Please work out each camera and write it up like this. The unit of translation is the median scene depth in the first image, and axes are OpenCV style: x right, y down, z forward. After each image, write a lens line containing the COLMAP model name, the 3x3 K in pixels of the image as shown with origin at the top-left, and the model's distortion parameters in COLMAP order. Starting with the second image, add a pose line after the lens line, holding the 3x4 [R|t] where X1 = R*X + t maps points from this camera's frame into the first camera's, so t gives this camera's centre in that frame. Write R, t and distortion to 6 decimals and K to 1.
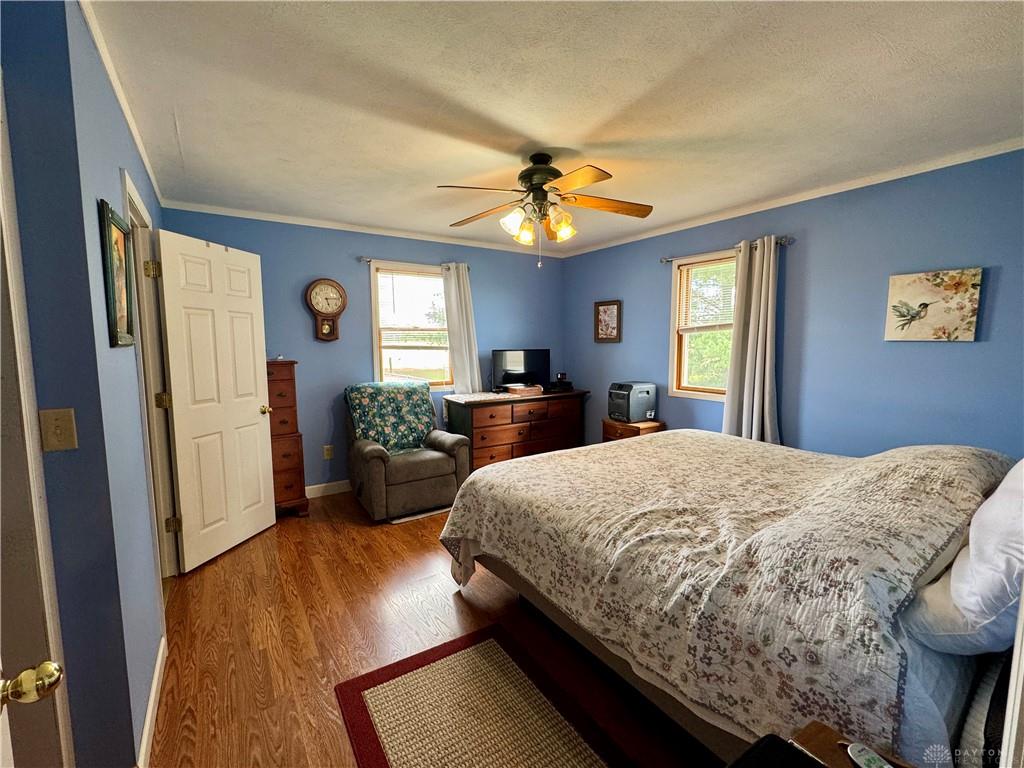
lens RADIAL K [[443.5, 0, 512.0], [0, 443.5, 384.0], [0, 0, 1]] dist [0.000453, 0.000225]
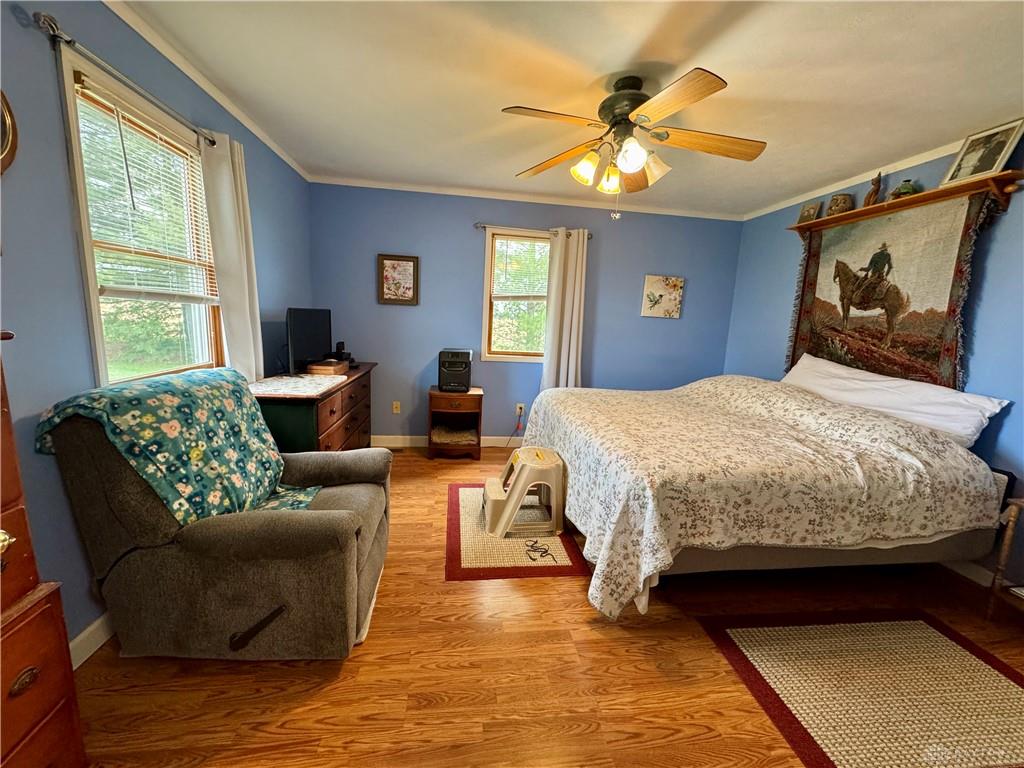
lens RADIAL K [[408.5, 0, 512.0], [0, 408.5, 384.0], [0, 0, 1]] dist [-0.000267, -0.000098]
pose [[0.440602, -0.122246, 0.889340, -0.698999], [0.035723, 0.992288, 0.118698, -0.045793], [-0.896992, -0.020528, 0.441571, 0.760718]]
